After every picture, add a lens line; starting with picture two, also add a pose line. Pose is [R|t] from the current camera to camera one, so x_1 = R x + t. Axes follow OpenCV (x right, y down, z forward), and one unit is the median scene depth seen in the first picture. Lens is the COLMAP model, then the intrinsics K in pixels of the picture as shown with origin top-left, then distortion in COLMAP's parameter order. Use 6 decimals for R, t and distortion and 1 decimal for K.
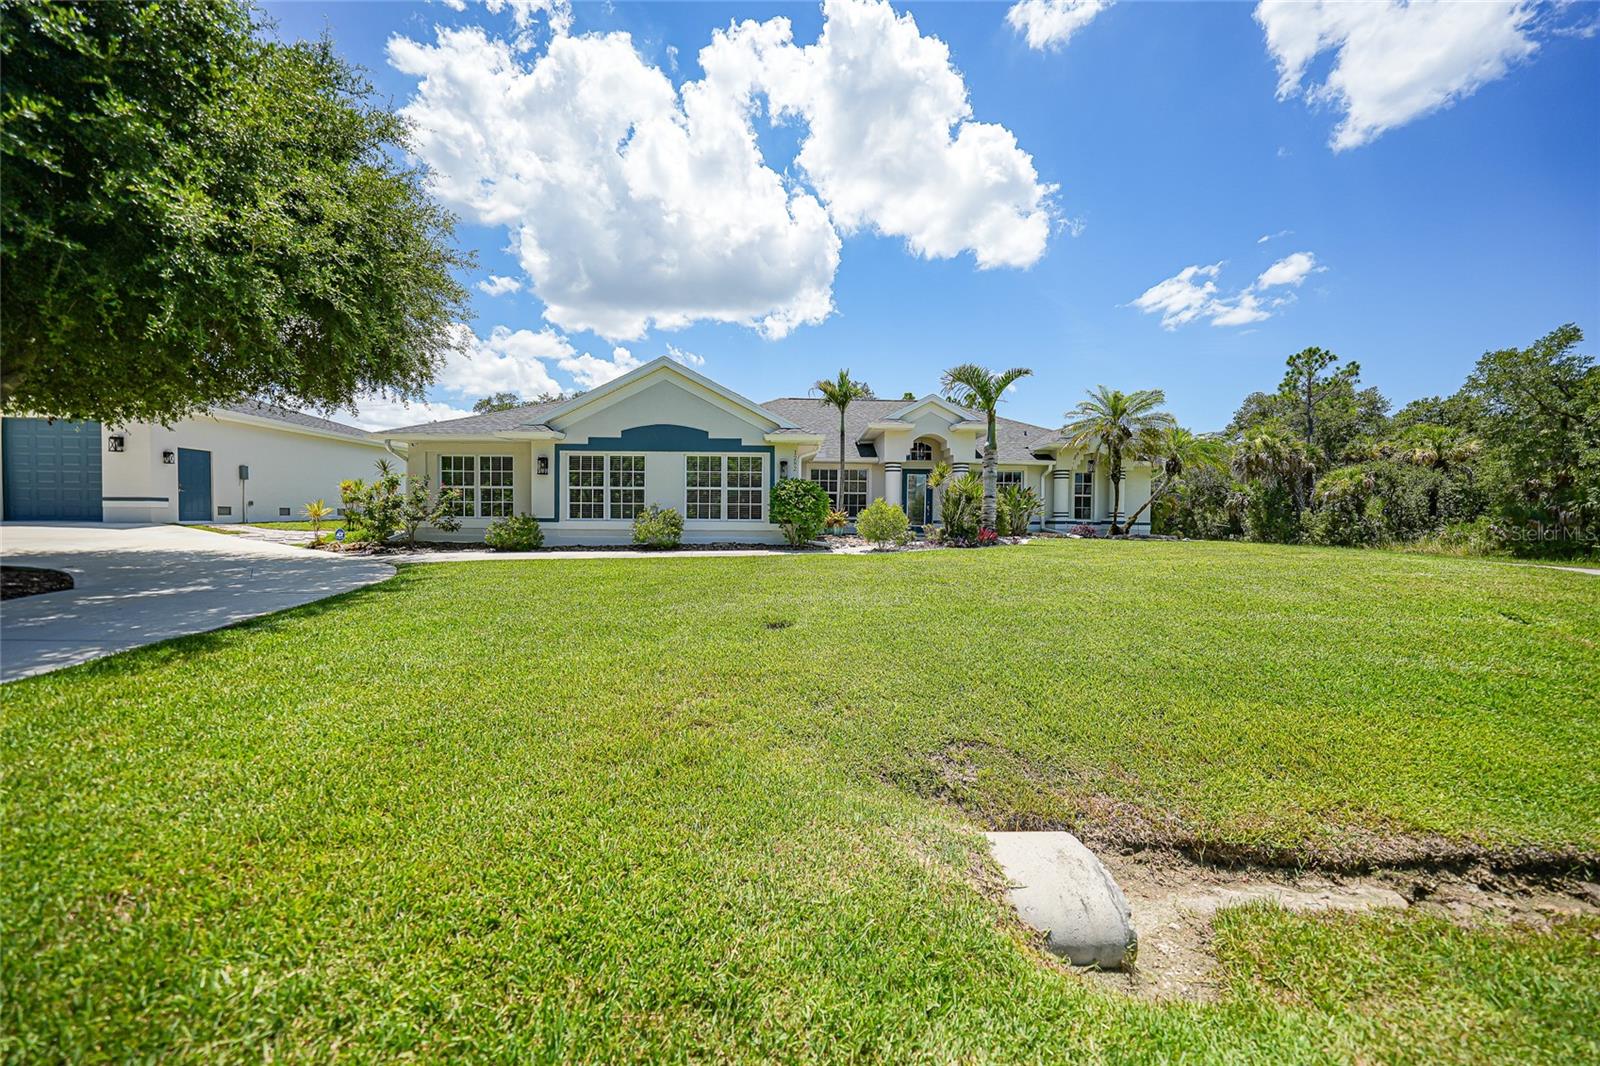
lens RADIAL K [[565.5, 0, 776.1], [0, 565.5, 506.2], [0, 0, 1]] dist [-0.021202, 0.000096]
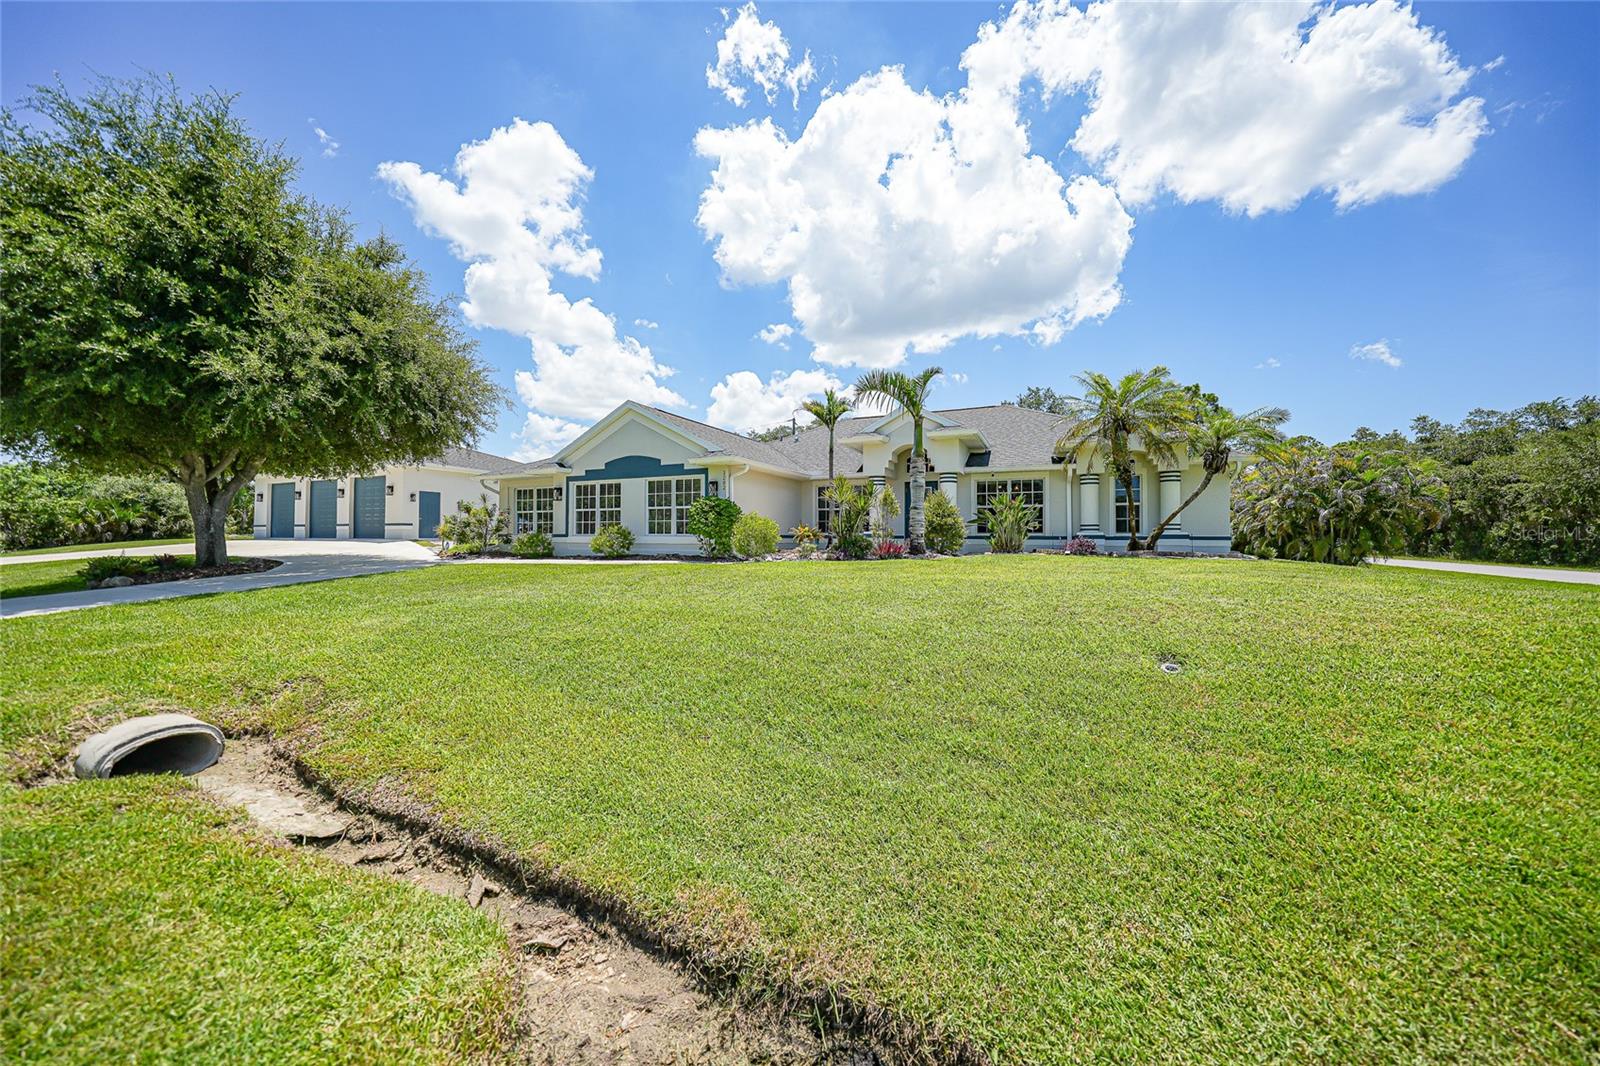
lens RADIAL K [[556.8, 0, 800.0], [0, 556.8, 533.0], [0, 0, 1]] dist [-0.021604, 0.005677]
pose [[0.898007, -0.007867, -0.439911, 0.639527], [0.012345, 0.999897, 0.007319, 0.015847], [0.439808, -0.012003, 0.898012, 0.091088]]
